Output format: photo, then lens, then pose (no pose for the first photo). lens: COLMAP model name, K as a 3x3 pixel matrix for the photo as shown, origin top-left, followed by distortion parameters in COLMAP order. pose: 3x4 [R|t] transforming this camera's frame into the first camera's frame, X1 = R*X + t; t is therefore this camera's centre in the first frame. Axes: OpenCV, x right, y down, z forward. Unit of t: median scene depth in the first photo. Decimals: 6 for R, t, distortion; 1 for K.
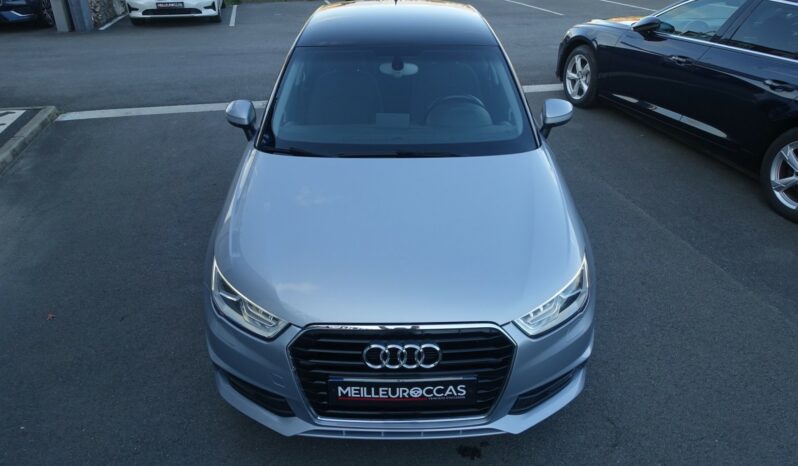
lens RADIAL K [[545.4, 0, 399.0], [0, 545.4, 233.0], [0, 0, 1]] dist [-0.006886, -0.002586]
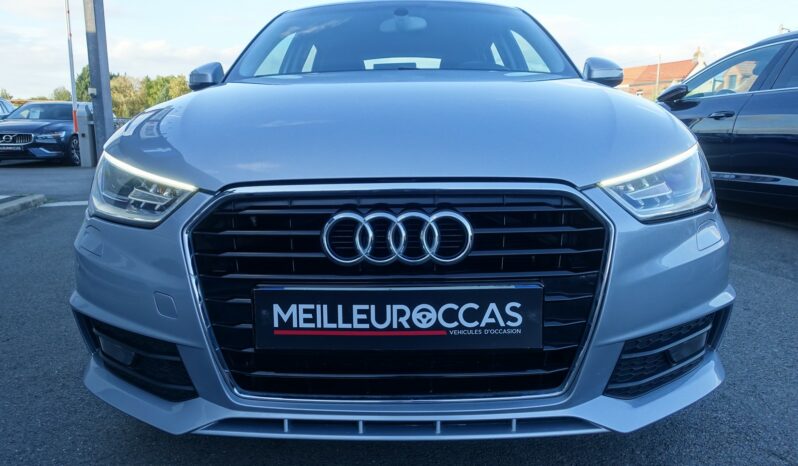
lens RADIAL K [[539.6, 0, 399.0], [0, 539.6, 233.0], [0, 0, 1]] dist [-0.001457, -0.000587]
pose [[0.999669, -0.001412, -0.025691, 0.020377], [-0.006412, 0.953319, -0.301898, 0.367873], [0.024918, 0.301962, 0.952994, 0.491377]]
